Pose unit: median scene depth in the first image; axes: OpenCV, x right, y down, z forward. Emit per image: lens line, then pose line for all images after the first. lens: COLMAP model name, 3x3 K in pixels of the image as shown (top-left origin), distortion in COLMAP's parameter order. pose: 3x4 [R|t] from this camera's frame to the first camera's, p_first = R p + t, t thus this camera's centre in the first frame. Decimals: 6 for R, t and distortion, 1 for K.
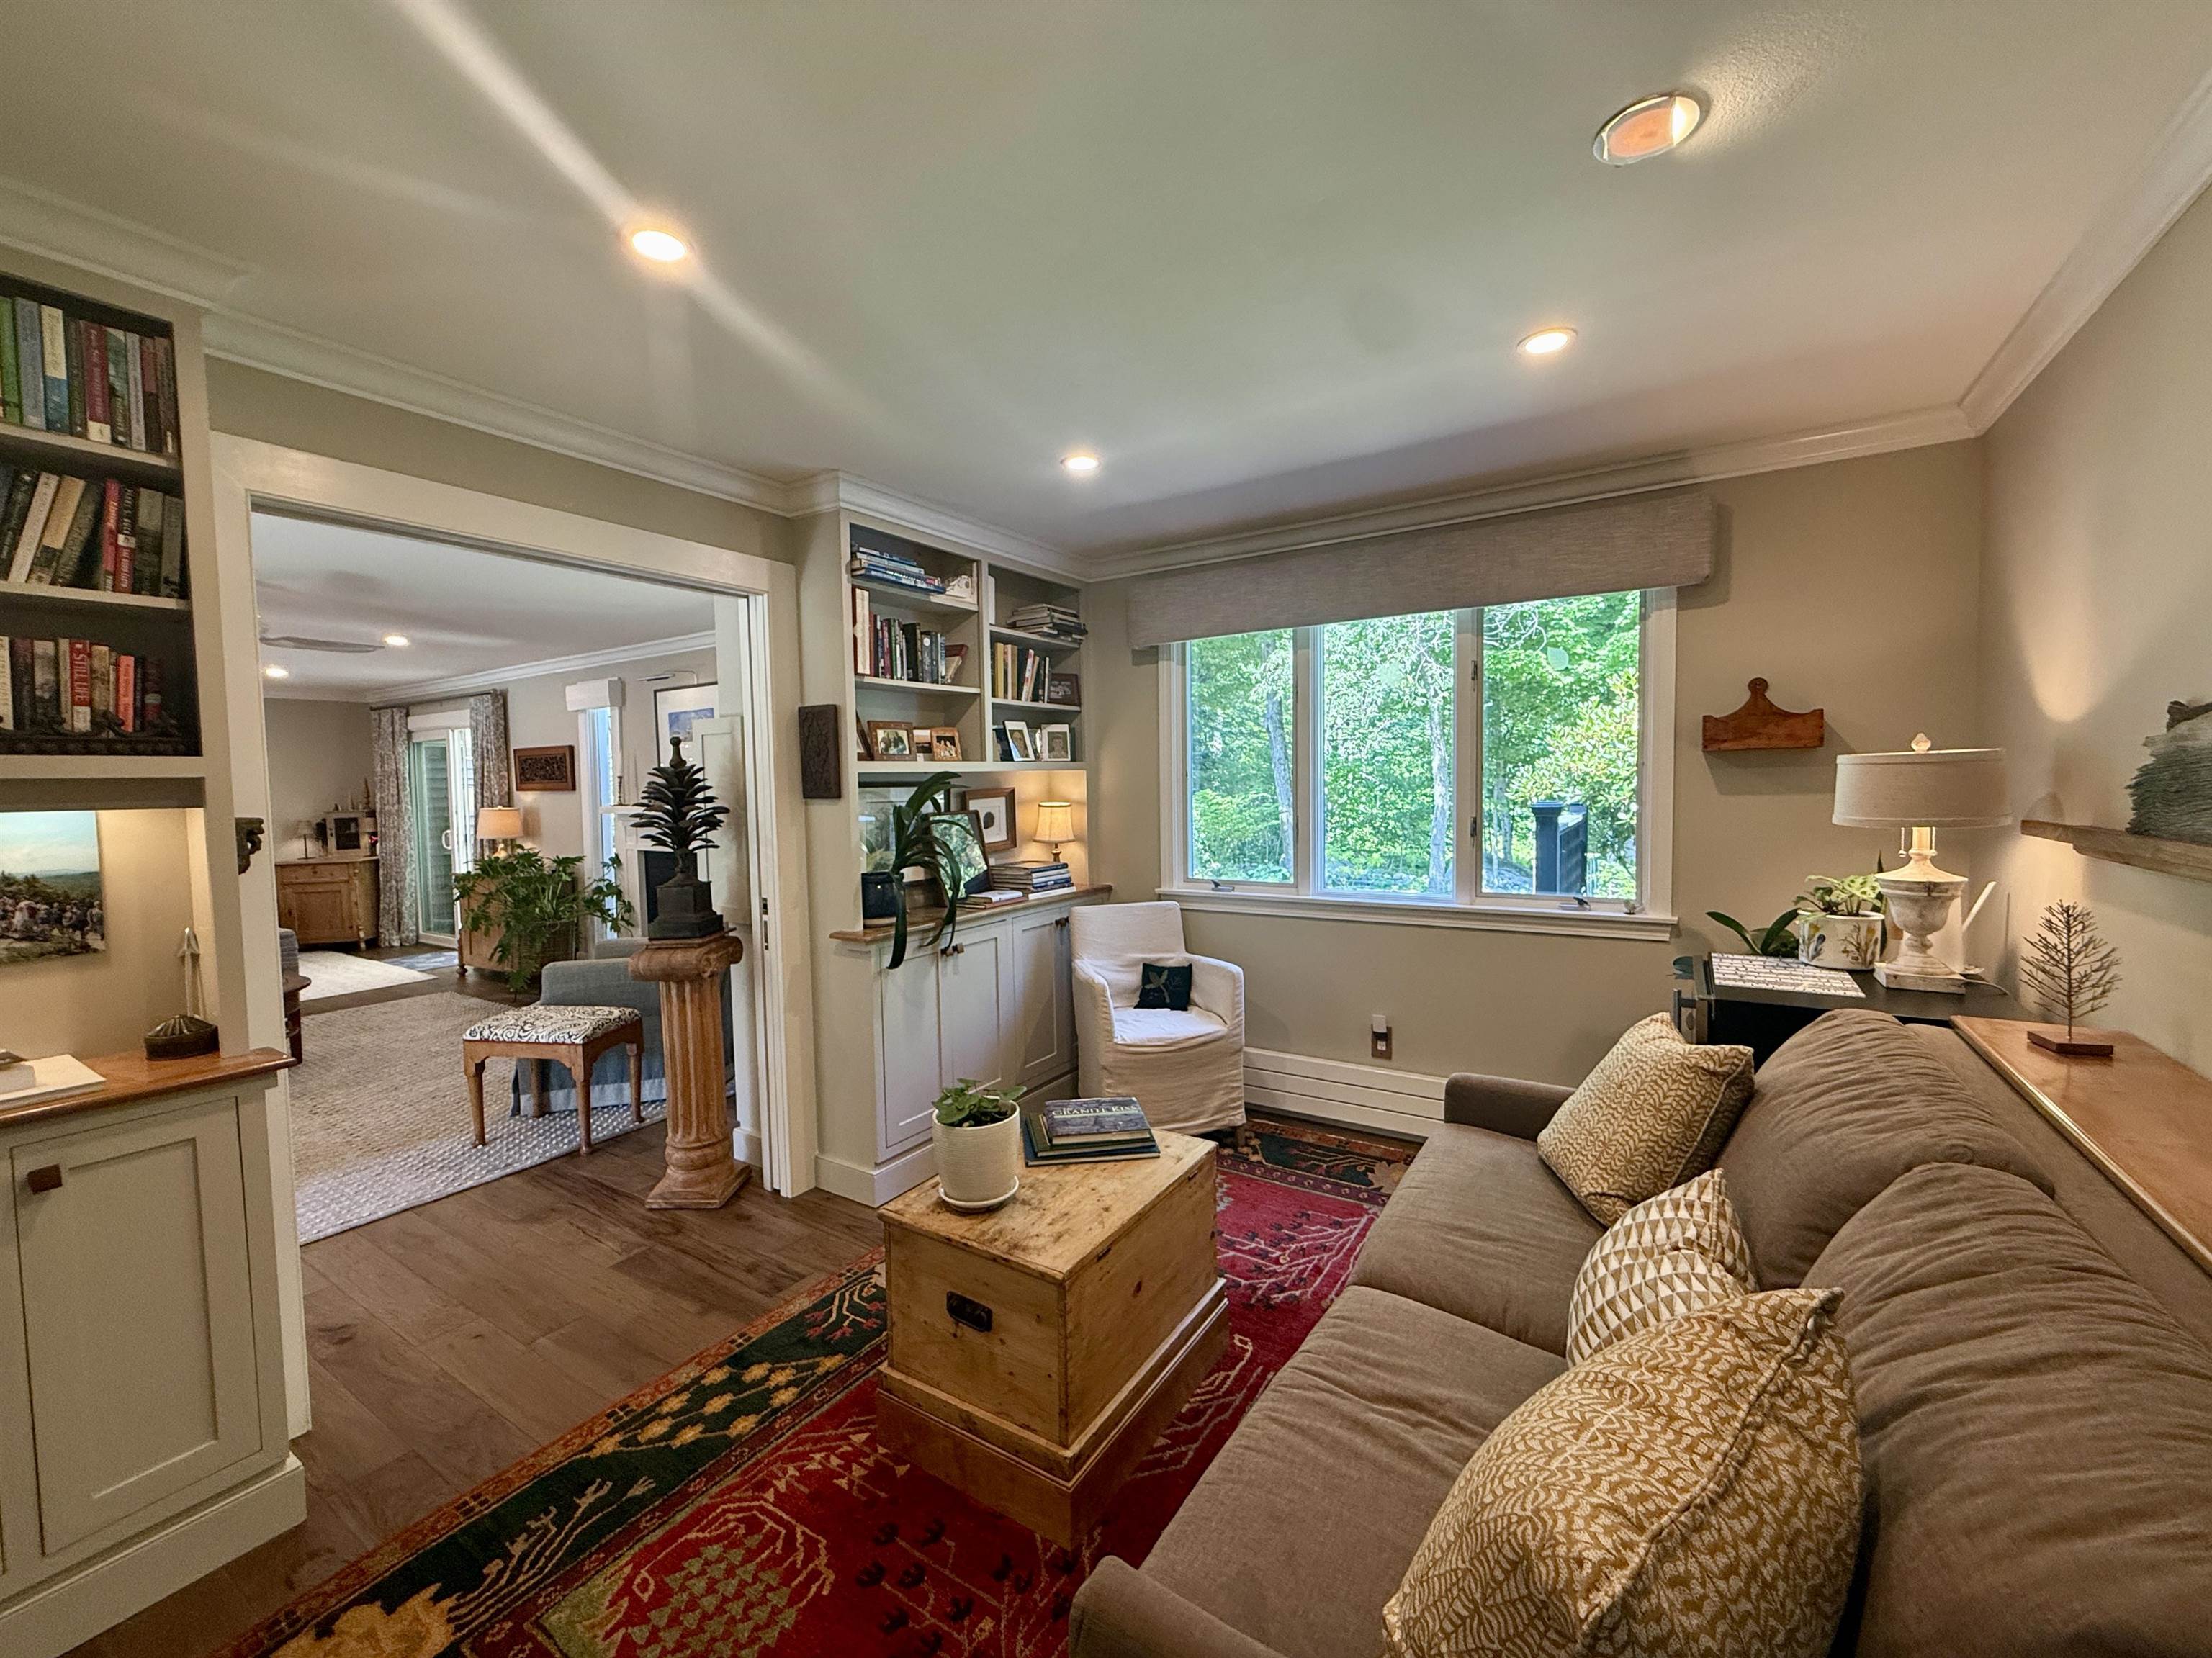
lens RADIAL K [[890.6, 0, 1100.3], [0, 890.6, 825.8], [0, 0, 1]] dist [-0.002153, -0.000205]
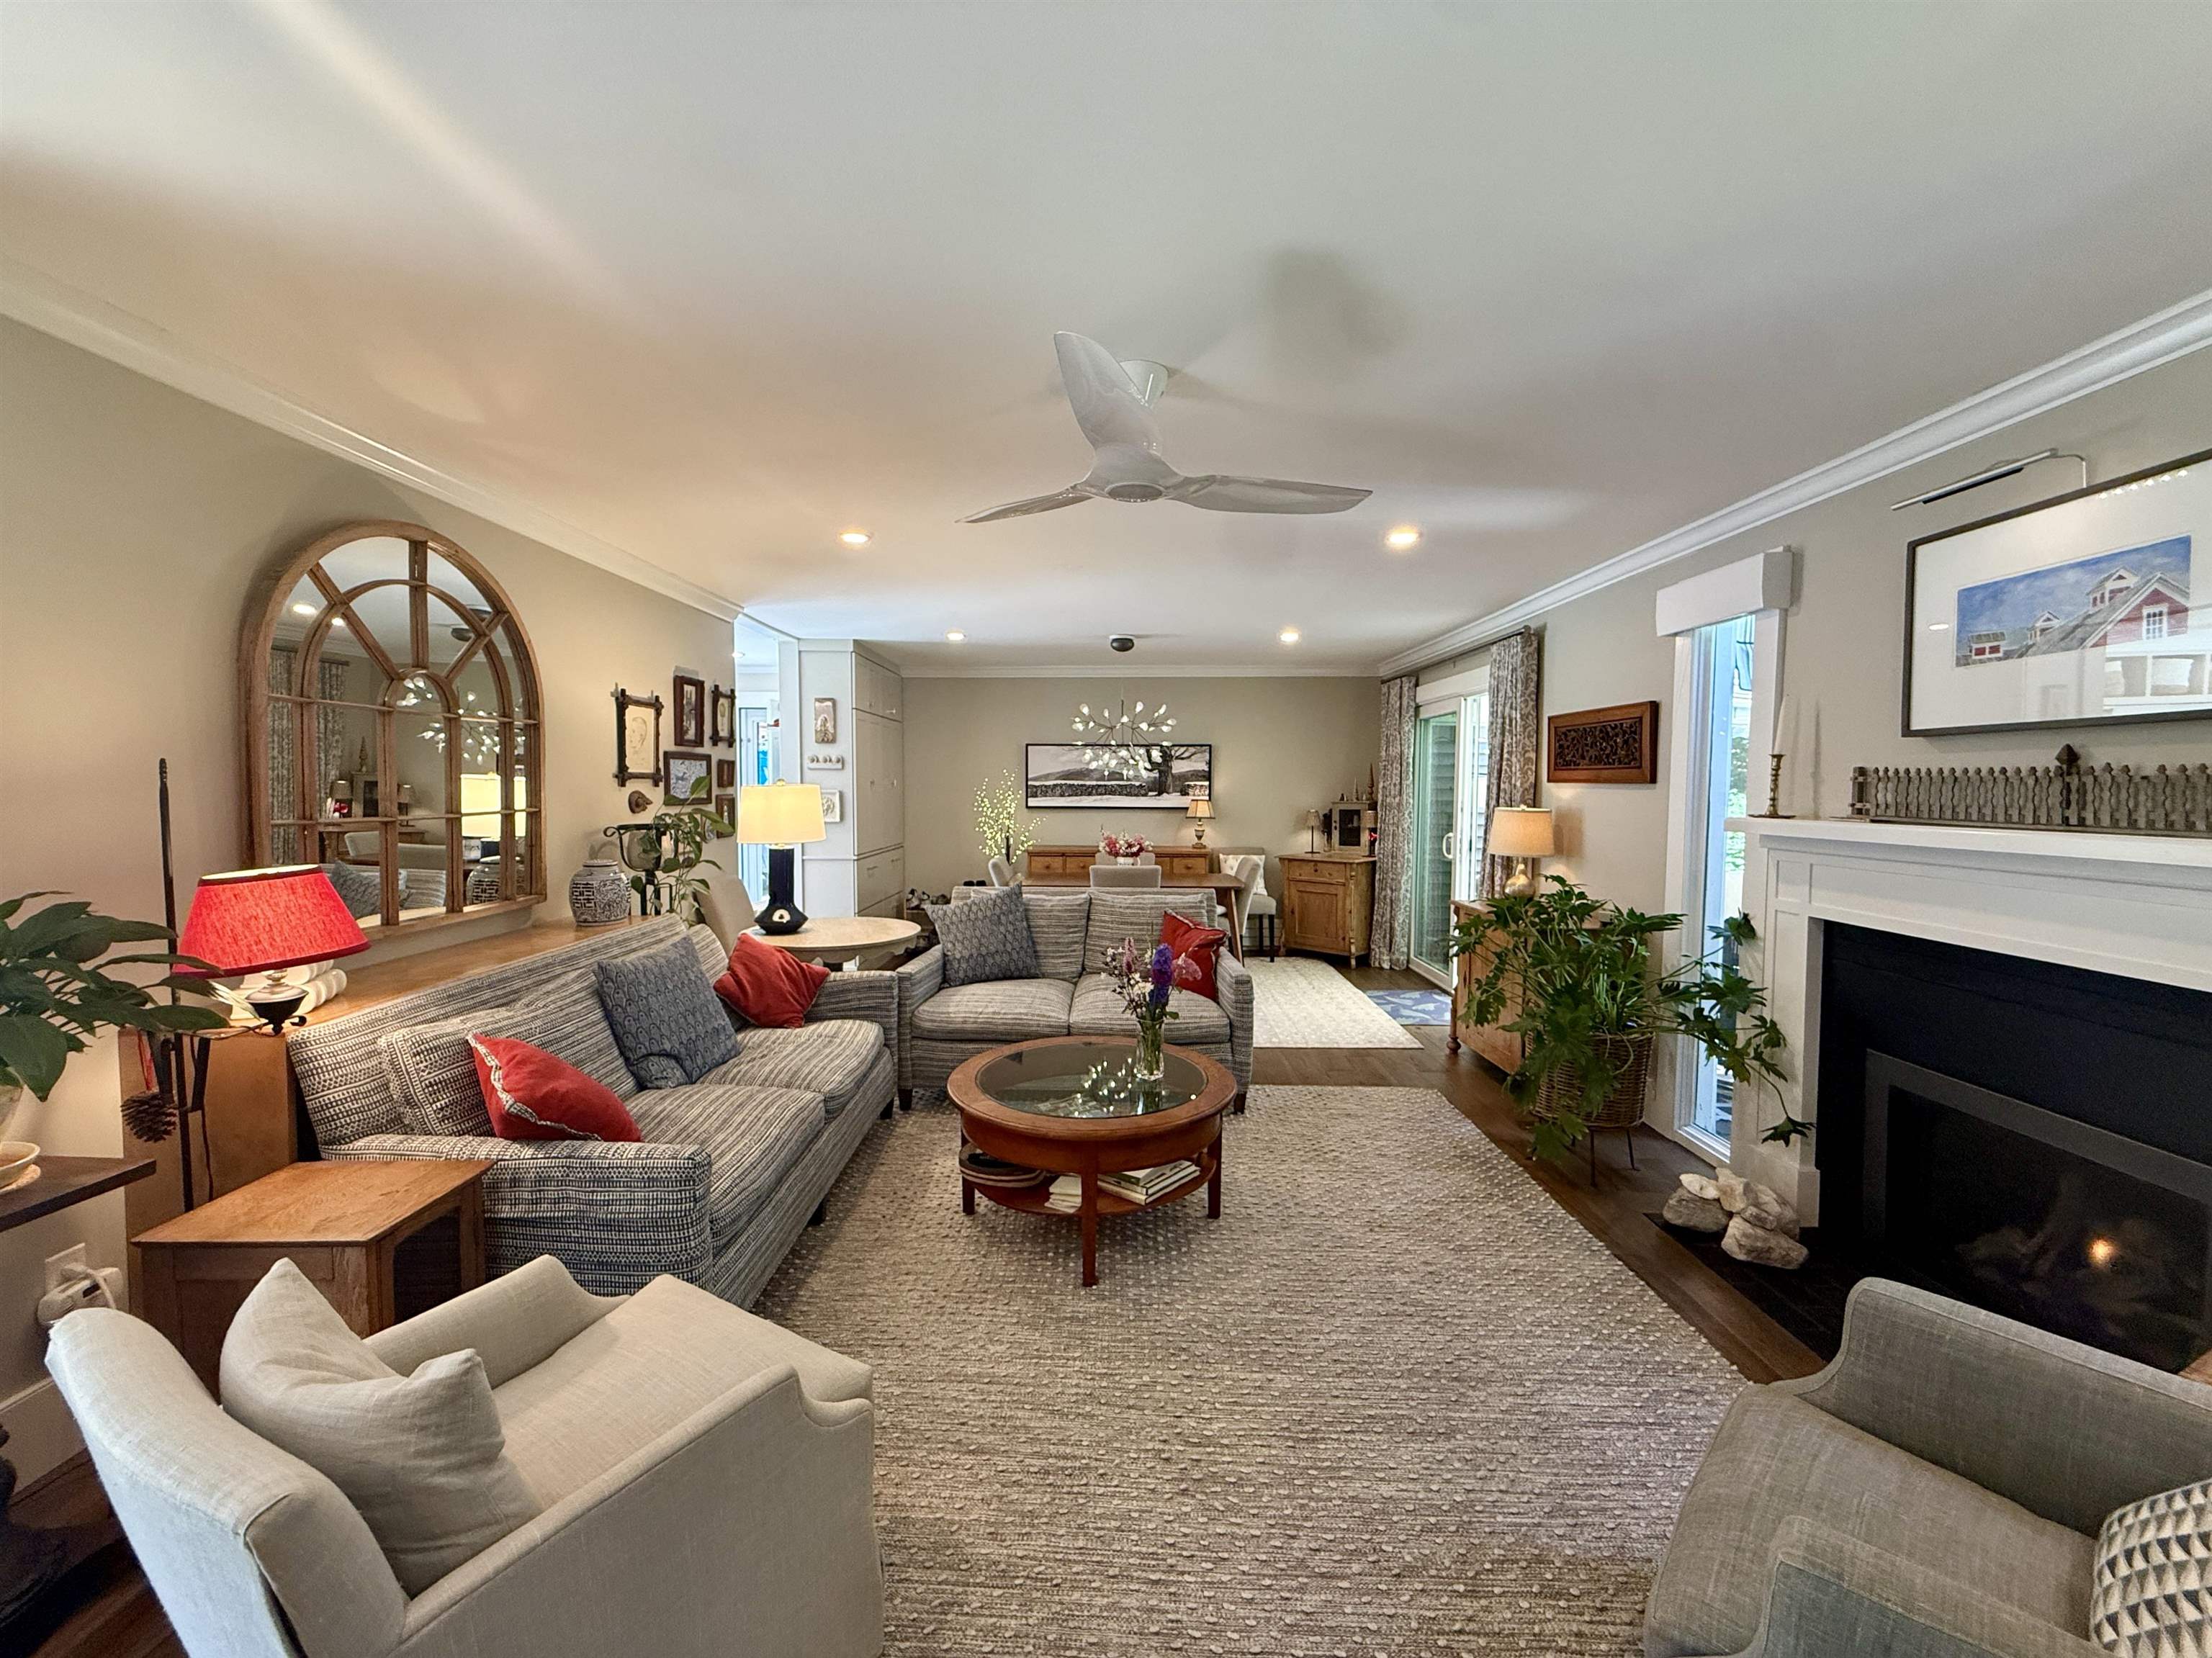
lens RADIAL K [[880.9, 0, 1105.9], [0, 880.9, 826.6], [0, 0, 1]] dist [-0.001395, 0.000016]
pose [[0.534399, 0.062108, -0.842947, -0.595876], [-0.056186, 0.997701, 0.037890, -0.027608], [0.843363, 0.027114, 0.536660, 0.807503]]
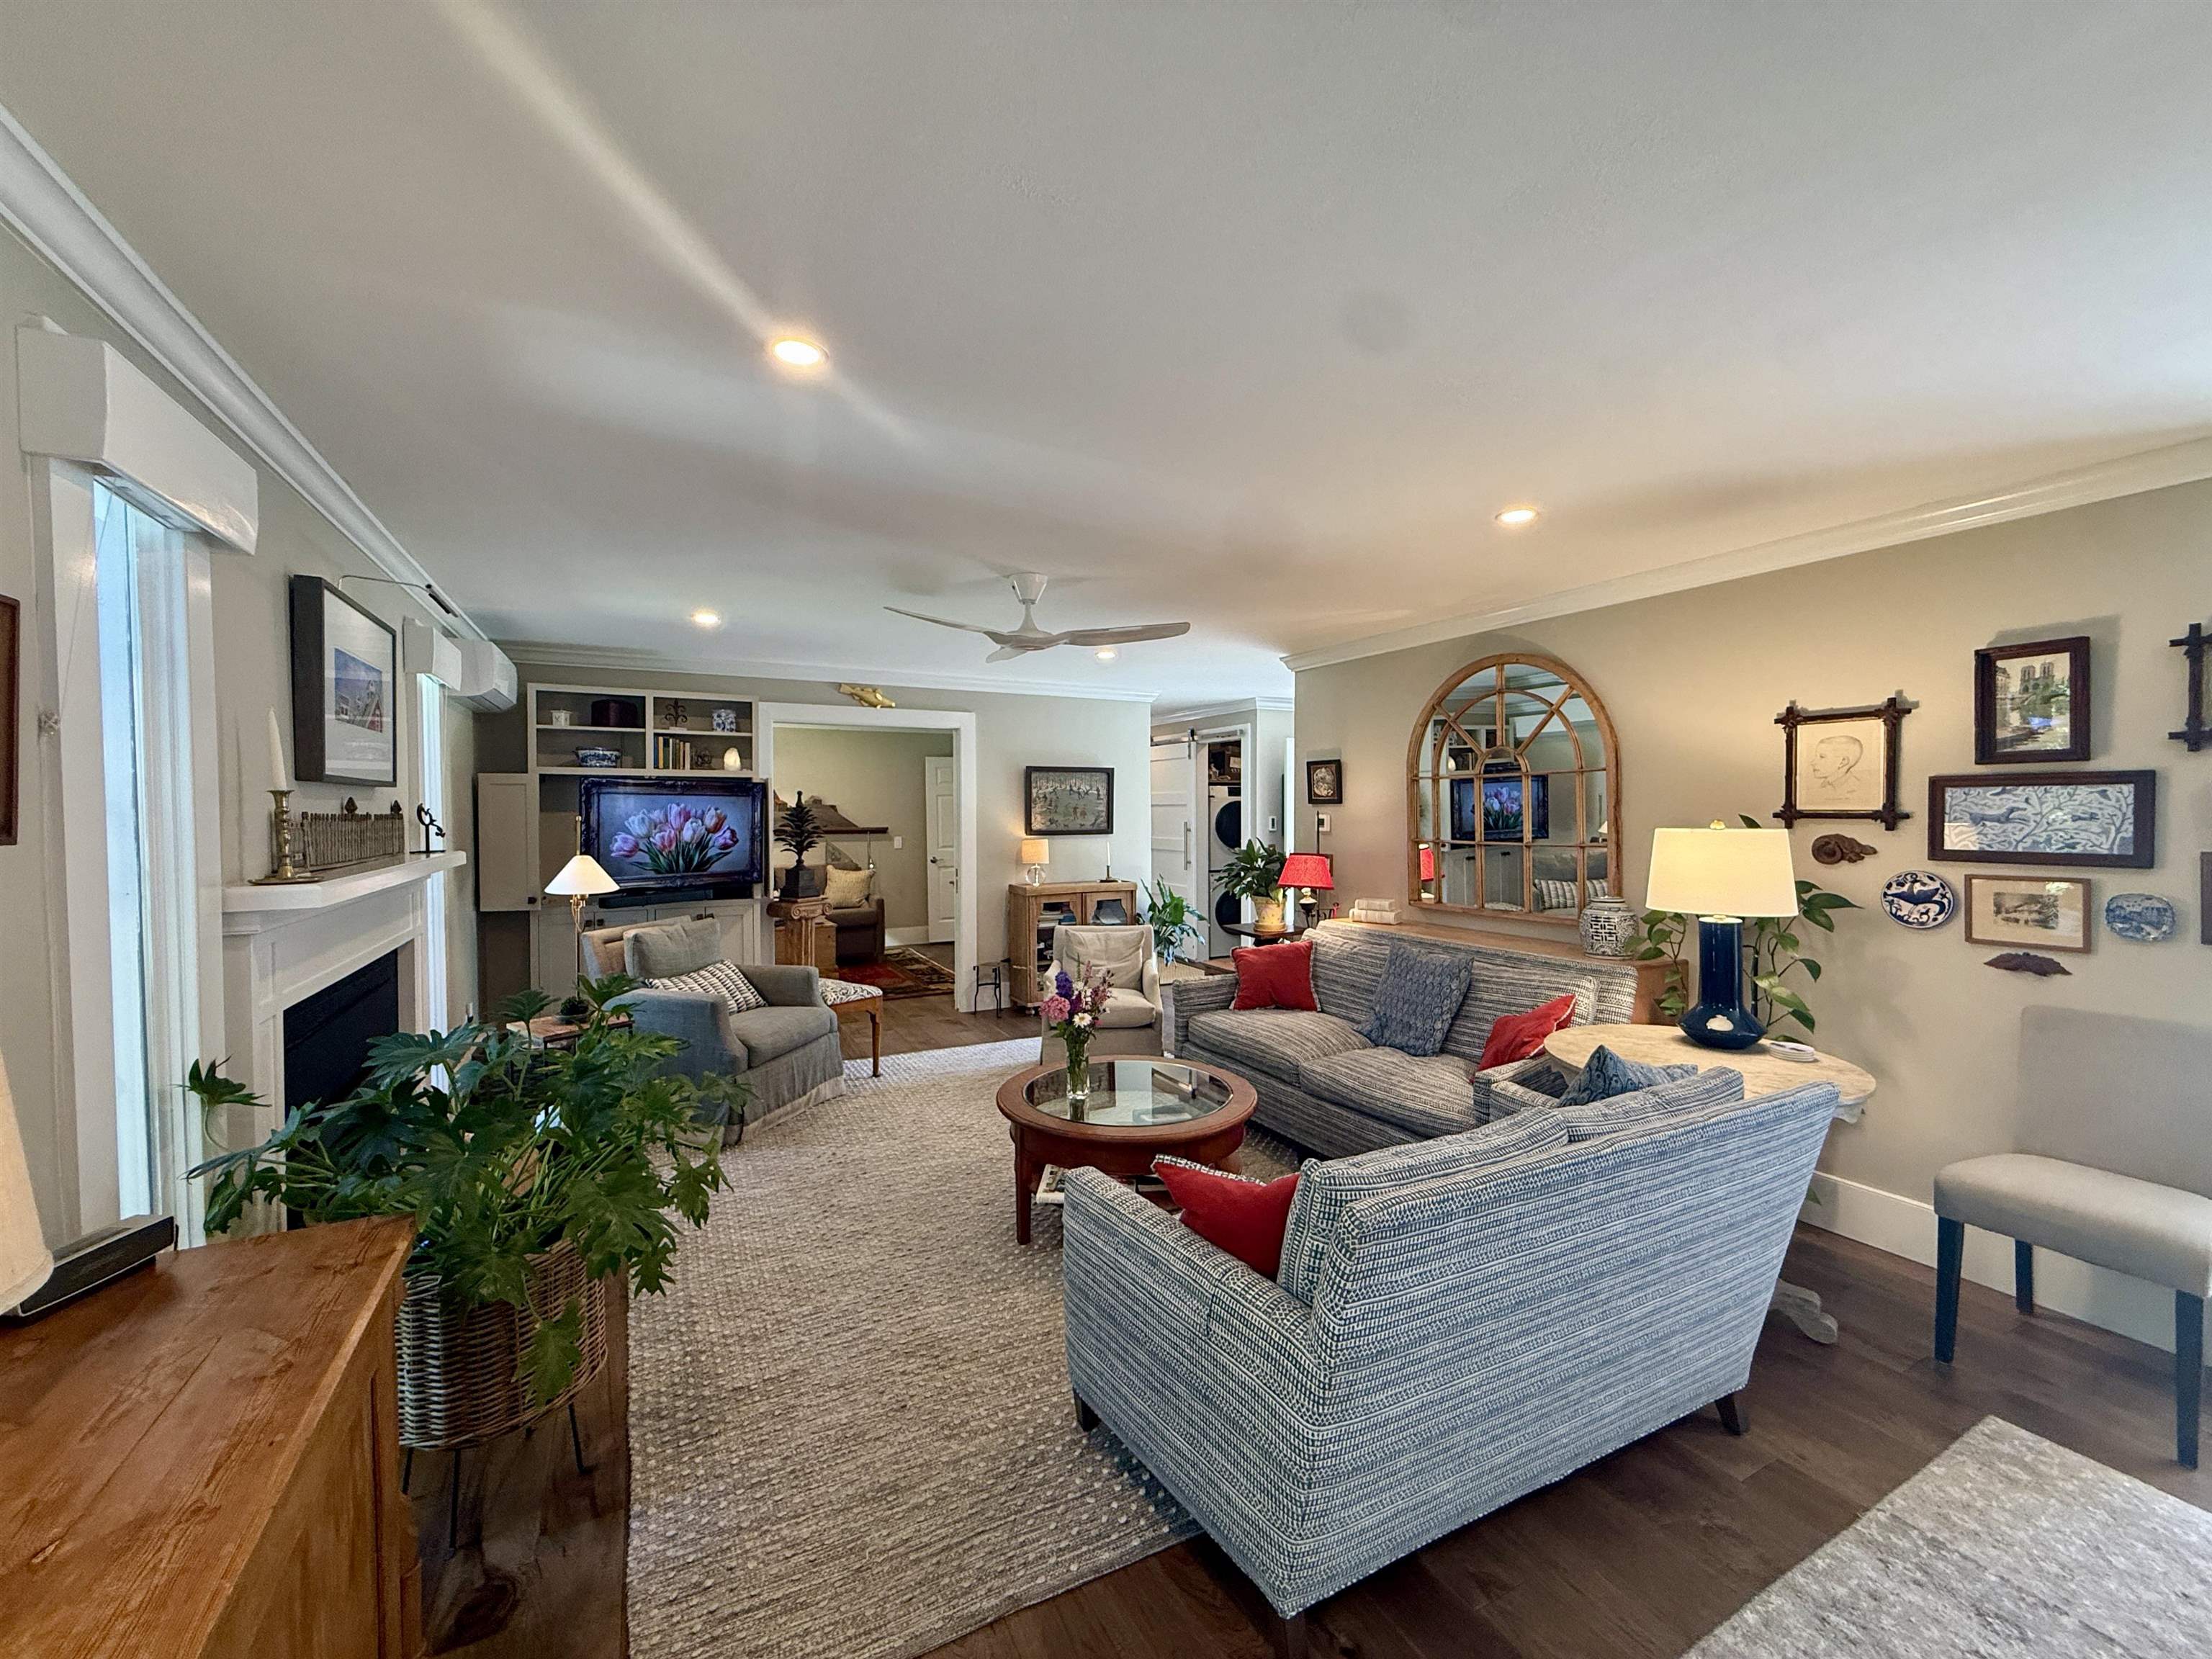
lens RADIAL K [[873.3, 0, 1102.6], [0, 873.3, 825.8], [0, 0, 1]] dist [-0.000553, -0.000035]
pose [[-0.872145, 0.013277, 0.489068, -1.689367], [0.044394, 0.997656, 0.052082, -0.082032], [-0.487230, 0.067135, -0.870689, 2.004903]]
